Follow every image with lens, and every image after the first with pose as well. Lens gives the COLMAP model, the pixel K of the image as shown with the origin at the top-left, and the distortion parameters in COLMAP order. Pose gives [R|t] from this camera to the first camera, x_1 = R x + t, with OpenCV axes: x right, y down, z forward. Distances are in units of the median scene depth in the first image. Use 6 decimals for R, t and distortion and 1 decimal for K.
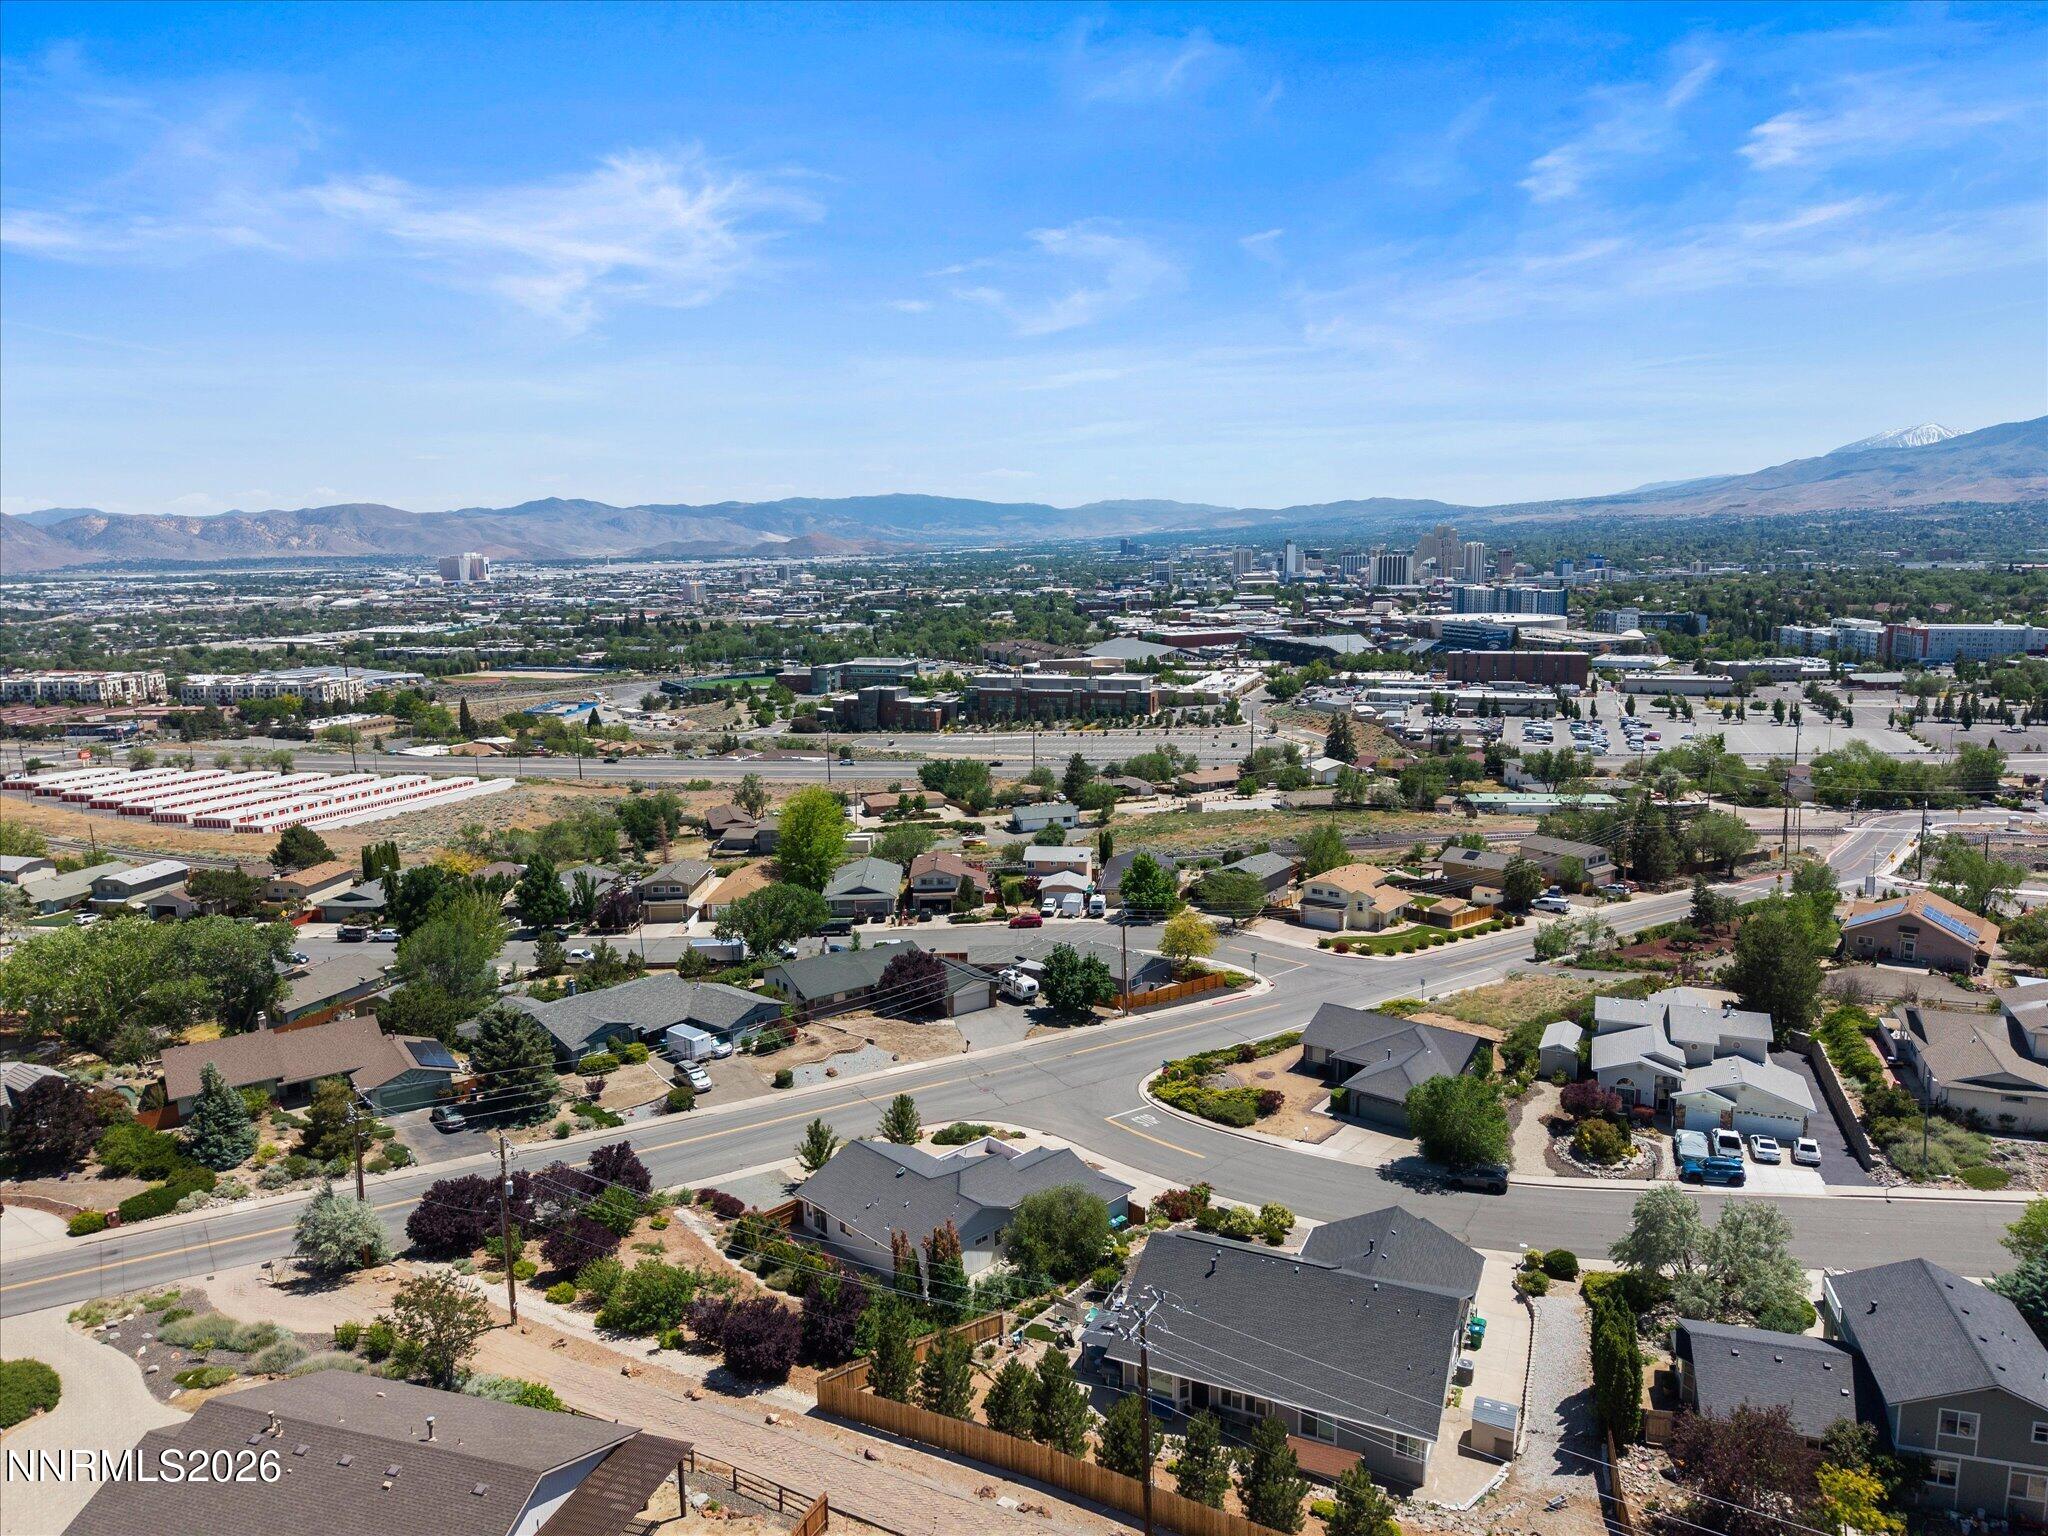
lens RADIAL K [[1345.9, 0, 1027.8], [0, 1345.9, 778.2], [0, 0, 1]] dist [0.091819, -0.128379]
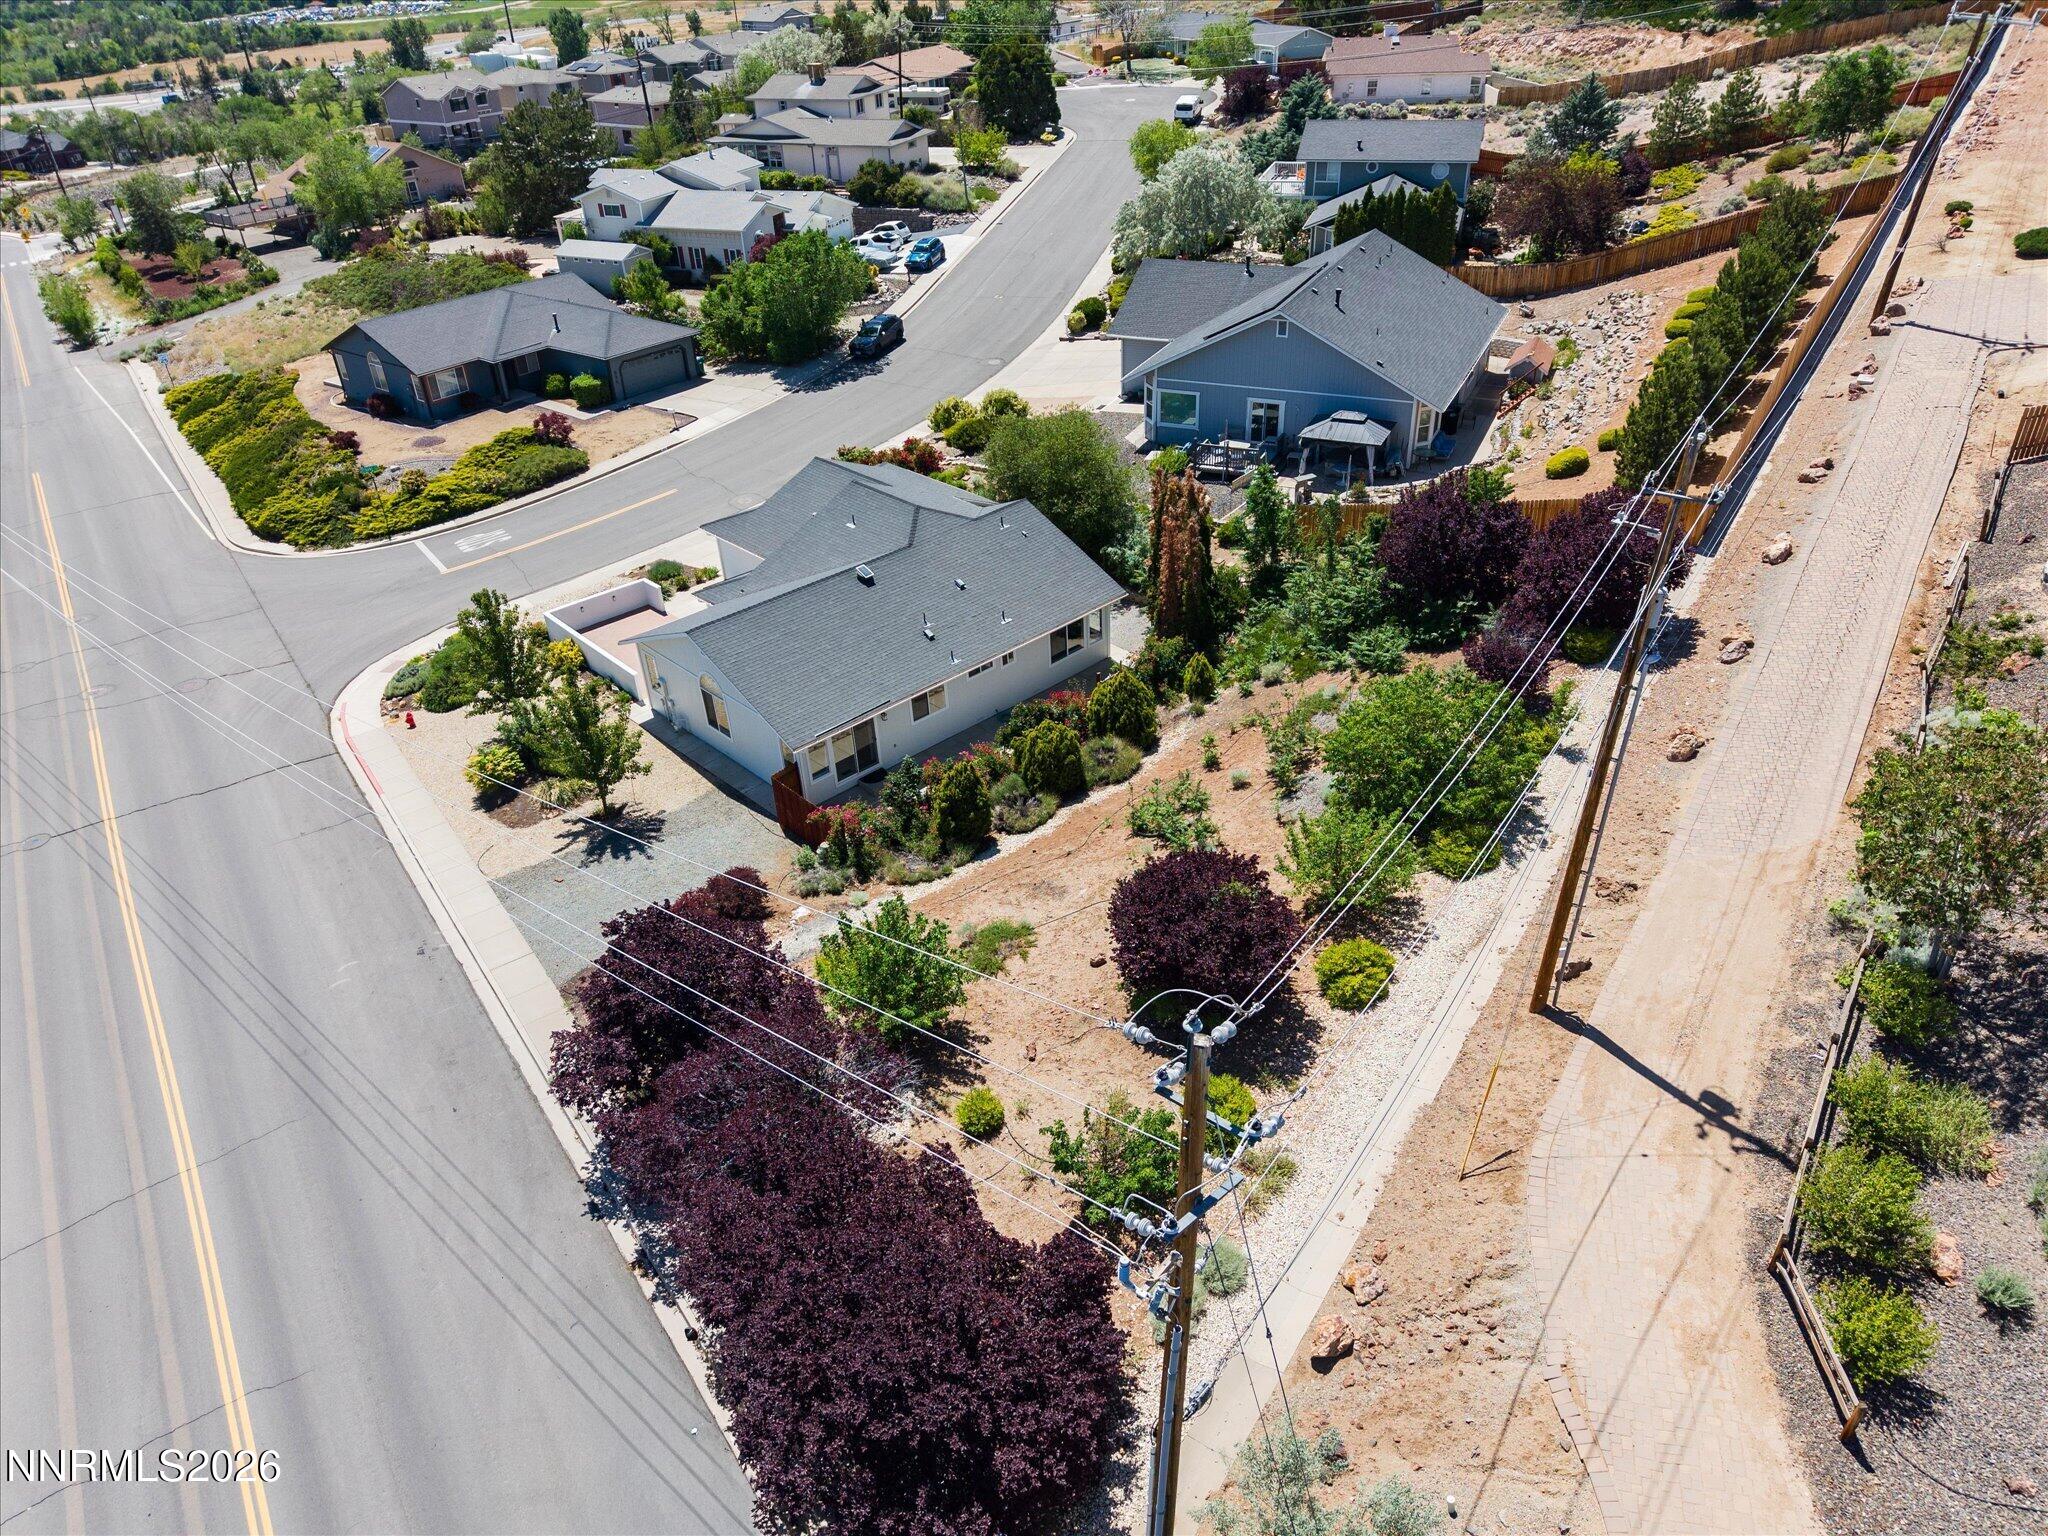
lens RADIAL K [[1355.2, 0, 1029.3], [0, 1355.2, 776.6], [0, 0, 1]] dist [0.024410, -0.022134]
pose [[0.004482, -0.526739, 0.850015, -0.387382], [0.215049, 0.830643, 0.513601, 0.082424], [-0.976593, 0.180493, 0.116997, 0.644156]]
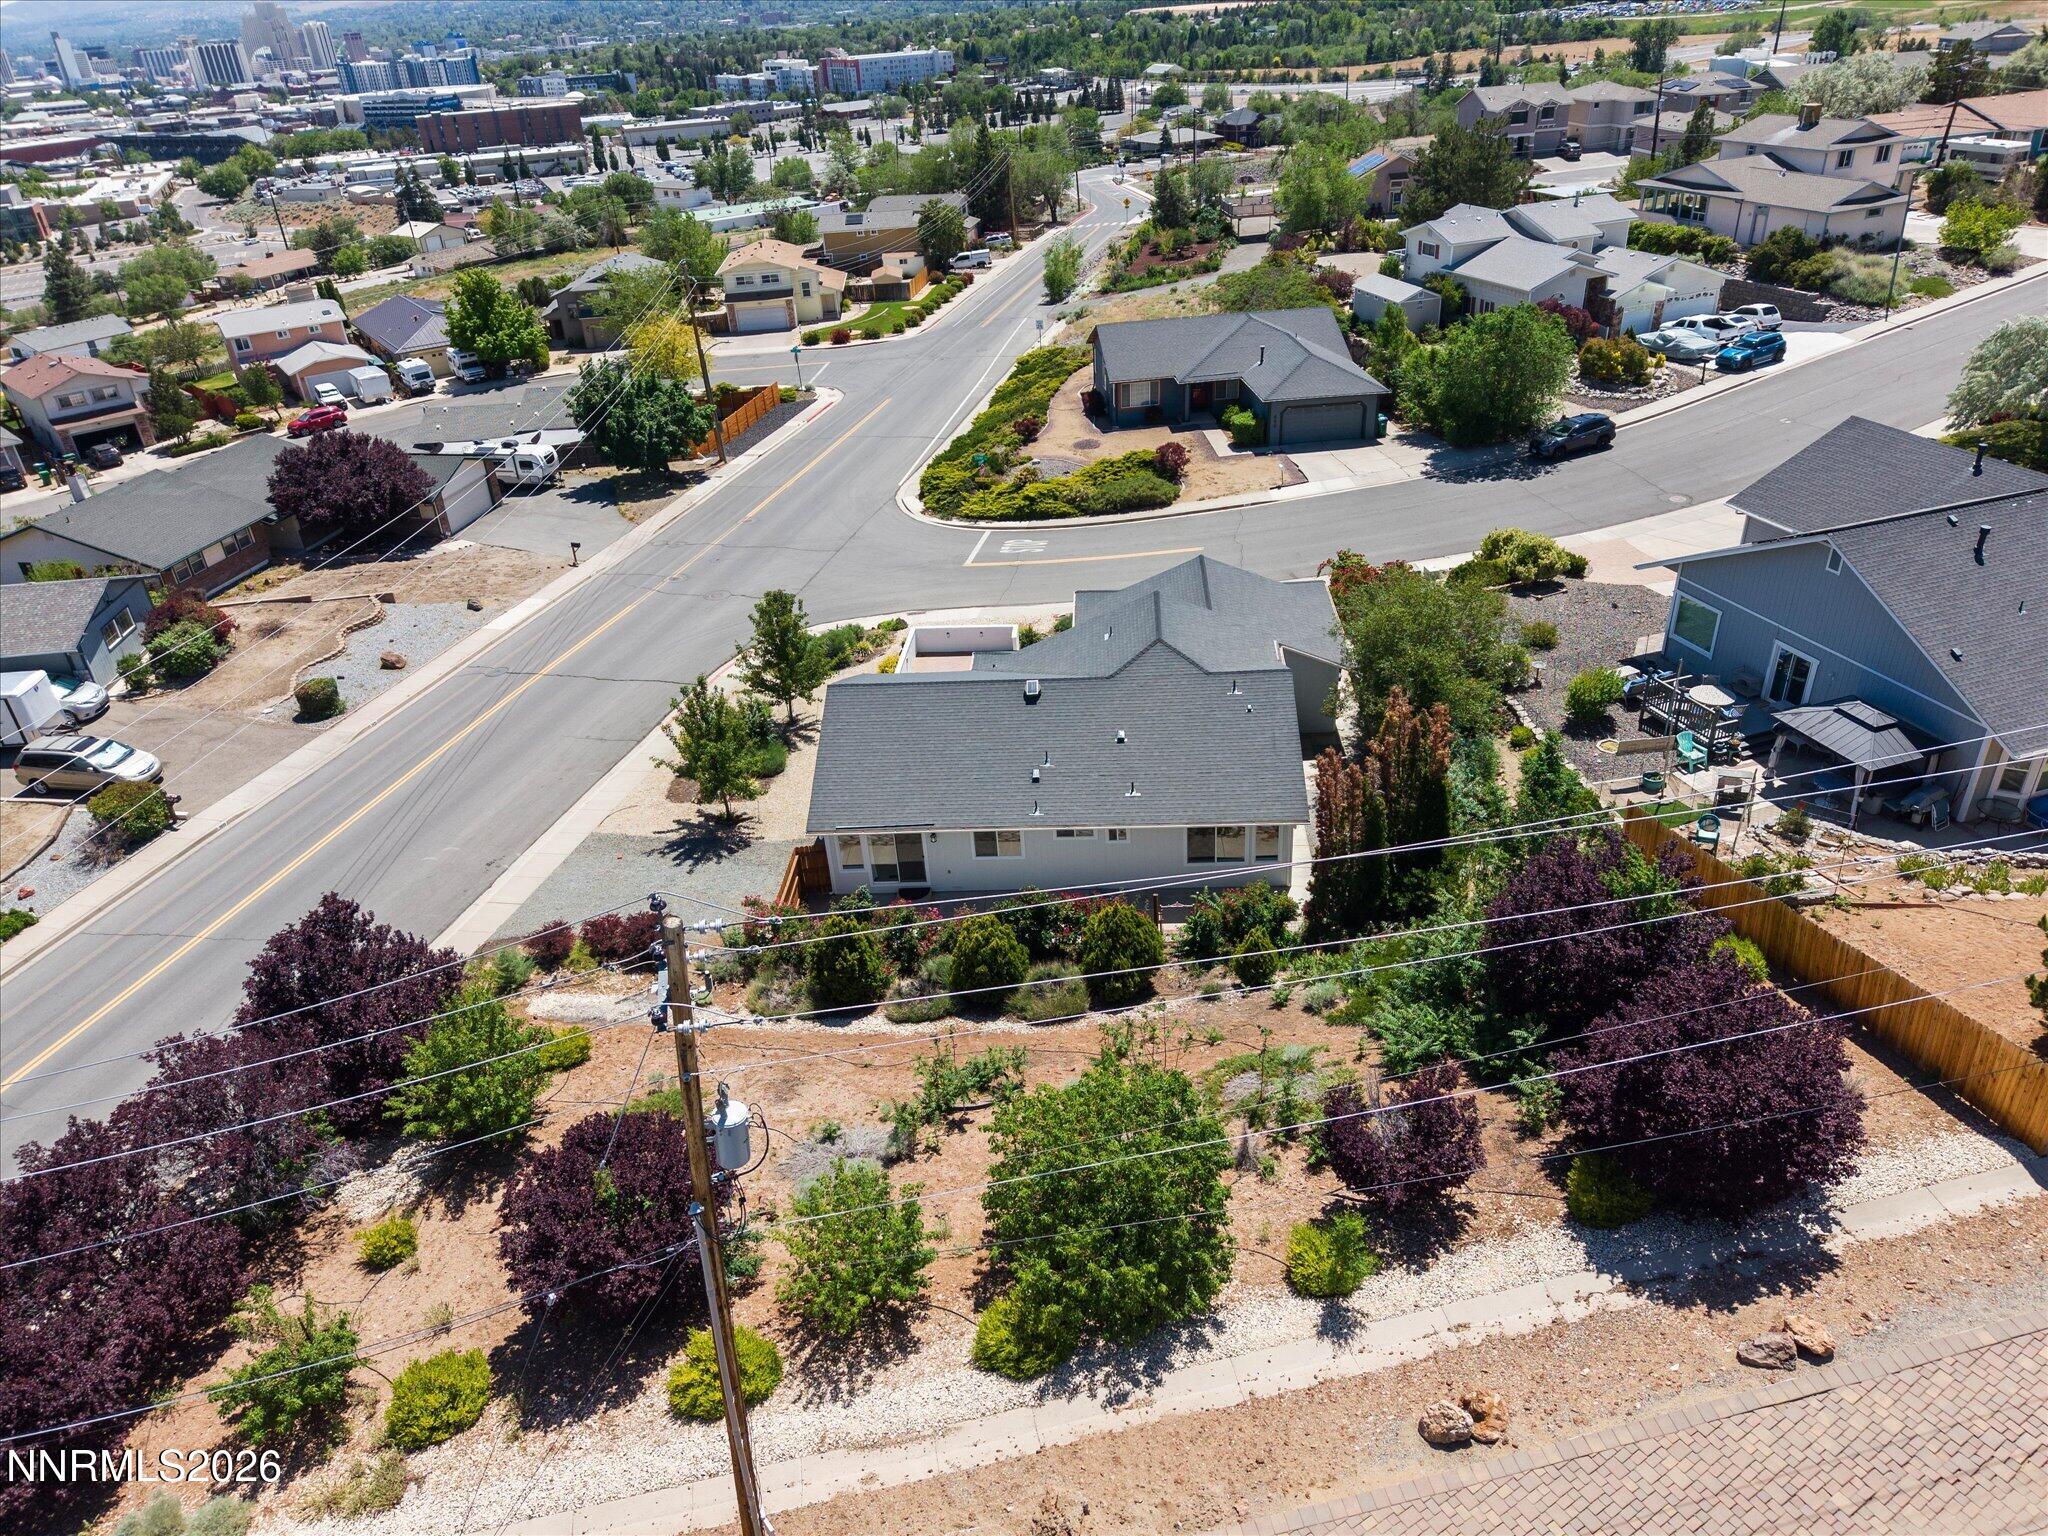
lens RADIAL K [[1367.5, 0, 1020.7], [0, 1367.5, 764.4], [0, 0, 1]] dist [0.026557, -0.021291]
pose [[0.729519, -0.361690, 0.580502, -0.259880], [0.162480, 0.916085, 0.366591, 0.106465], [-0.664381, -0.173115, 0.727068, 0.483306]]
